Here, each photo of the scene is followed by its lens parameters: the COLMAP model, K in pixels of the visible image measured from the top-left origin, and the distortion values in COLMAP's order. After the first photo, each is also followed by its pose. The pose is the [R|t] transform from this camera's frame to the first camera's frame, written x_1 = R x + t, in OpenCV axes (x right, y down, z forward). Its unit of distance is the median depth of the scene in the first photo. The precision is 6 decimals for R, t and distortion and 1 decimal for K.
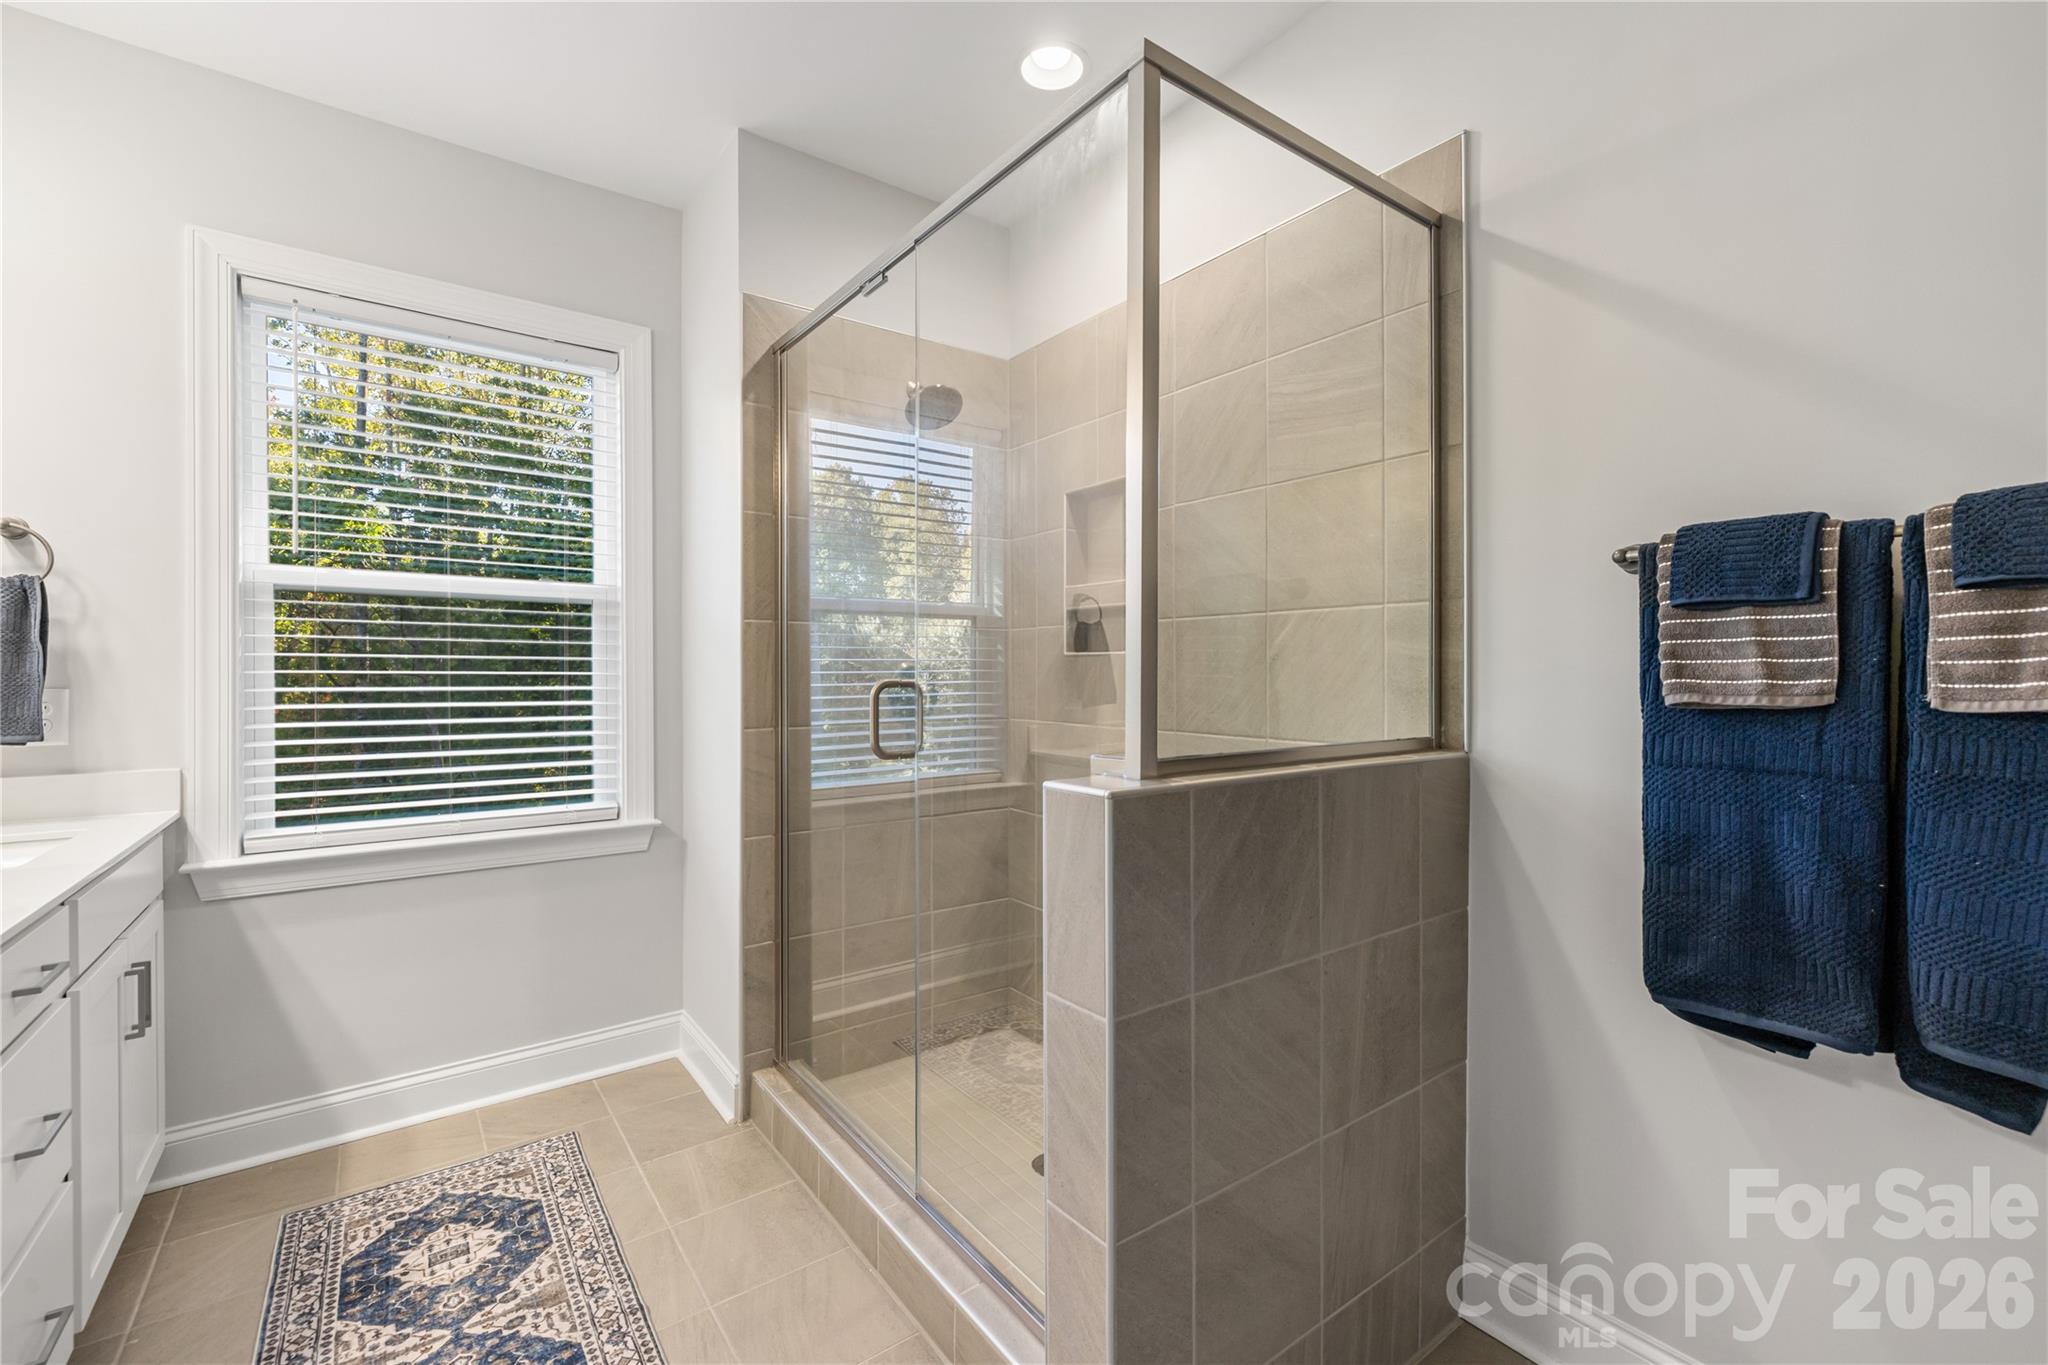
lens RADIAL K [[861.7, 0, 1024.6], [0, 861.7, 677.8], [0, 0, 1]] dist [0.003319, 0.000129]
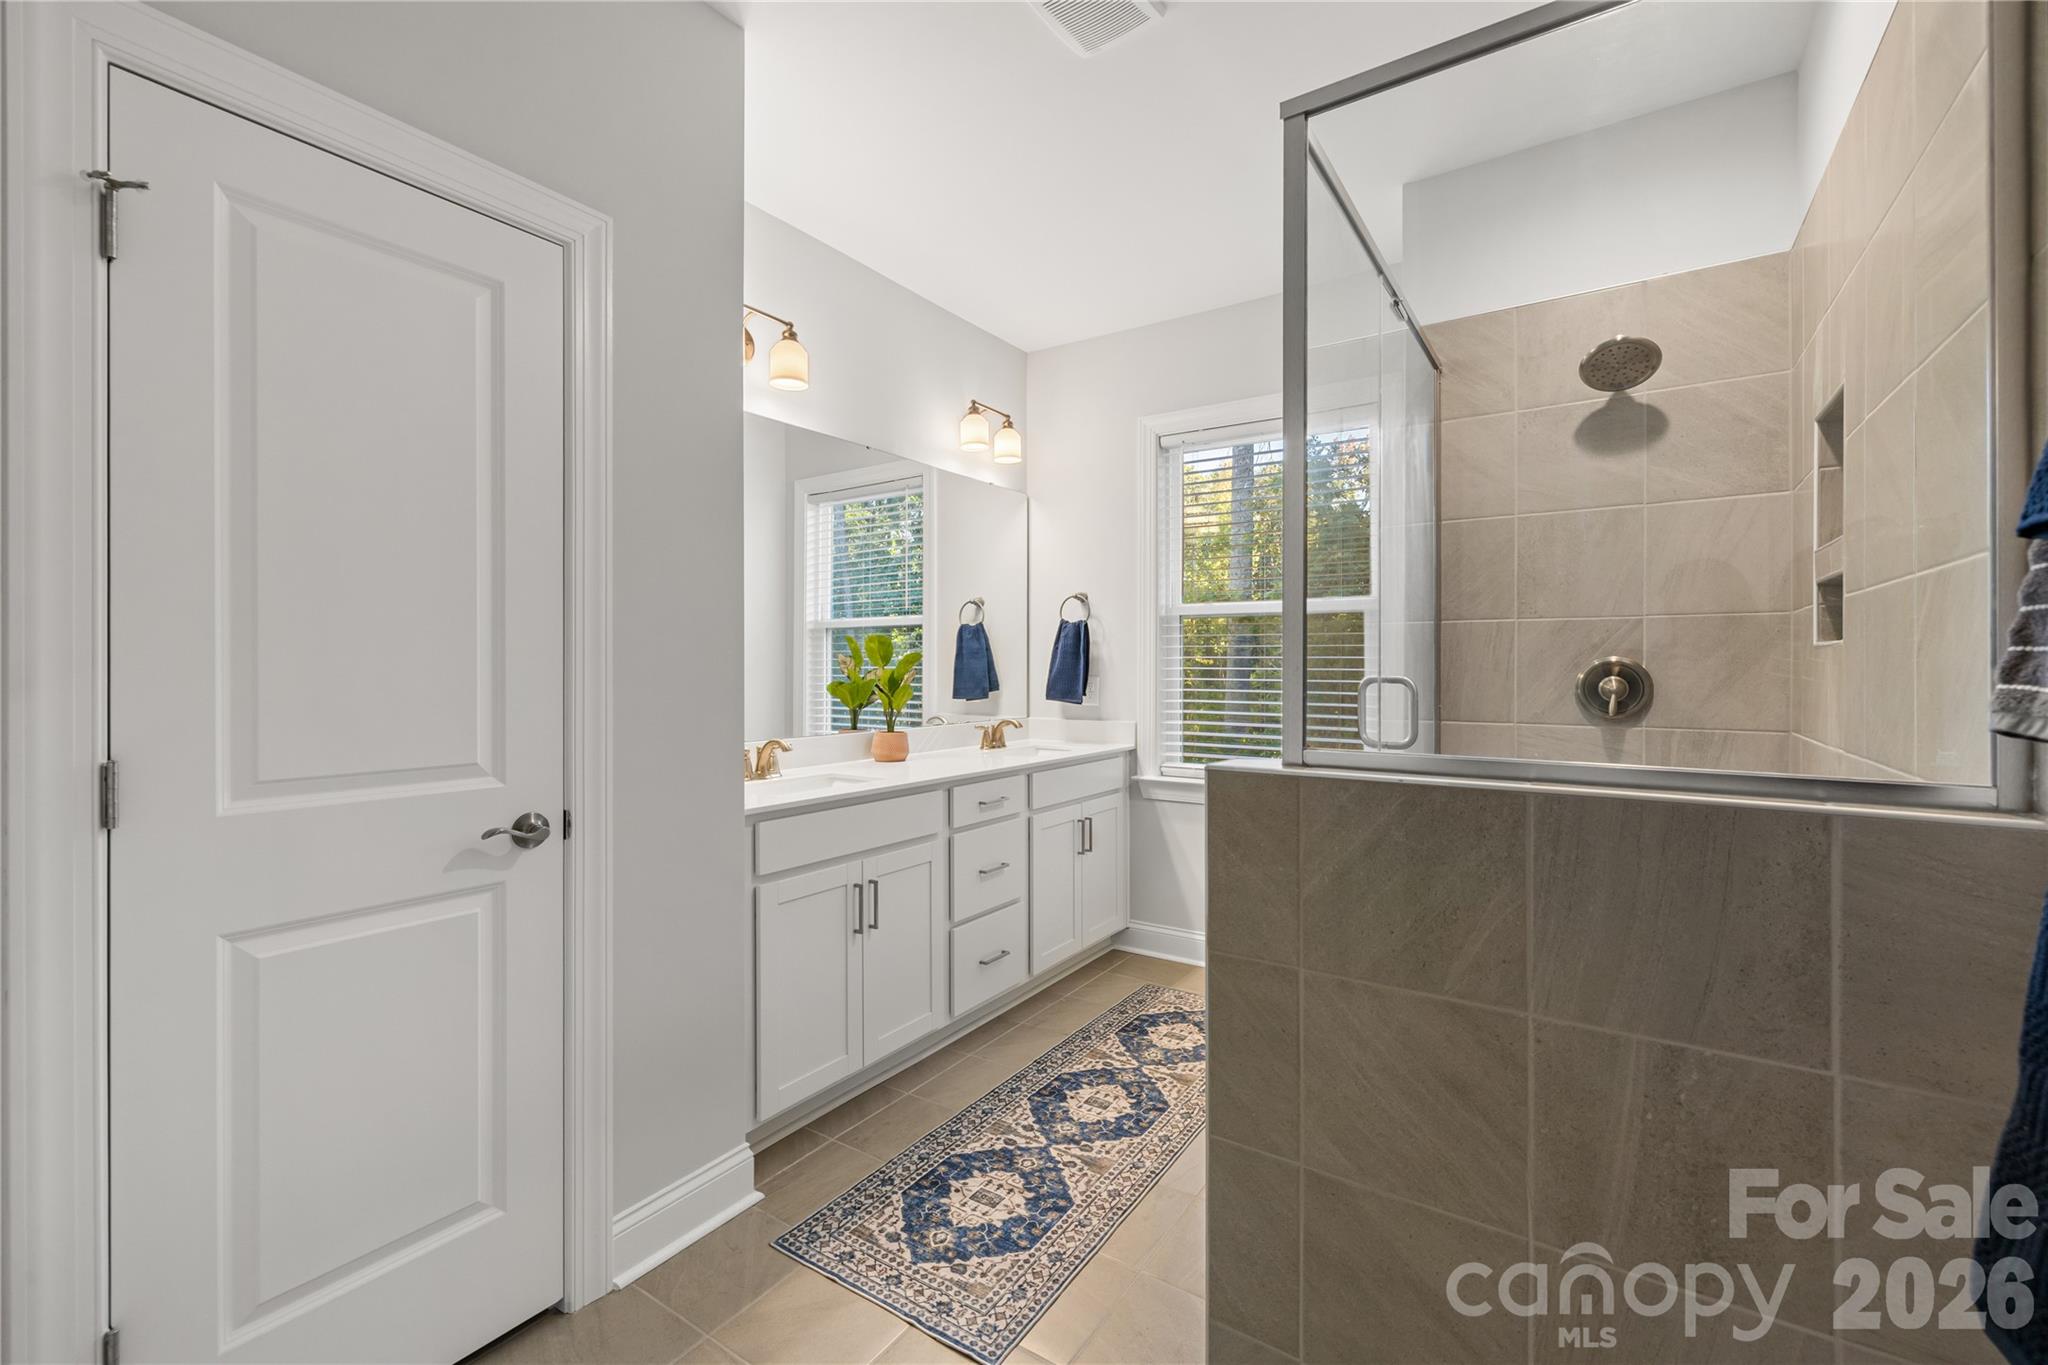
lens RADIAL K [[861.7, 0, 1028.9], [0, 861.7, 679.2], [0, 0, 1]] dist [0.003319, 0.000129]
pose [[0.340418, 0.013122, -0.940183, 0.734683], [-0.008146, 0.999906, 0.011006, -0.001541], [0.940239, 0.003912, 0.340493, 0.212419]]
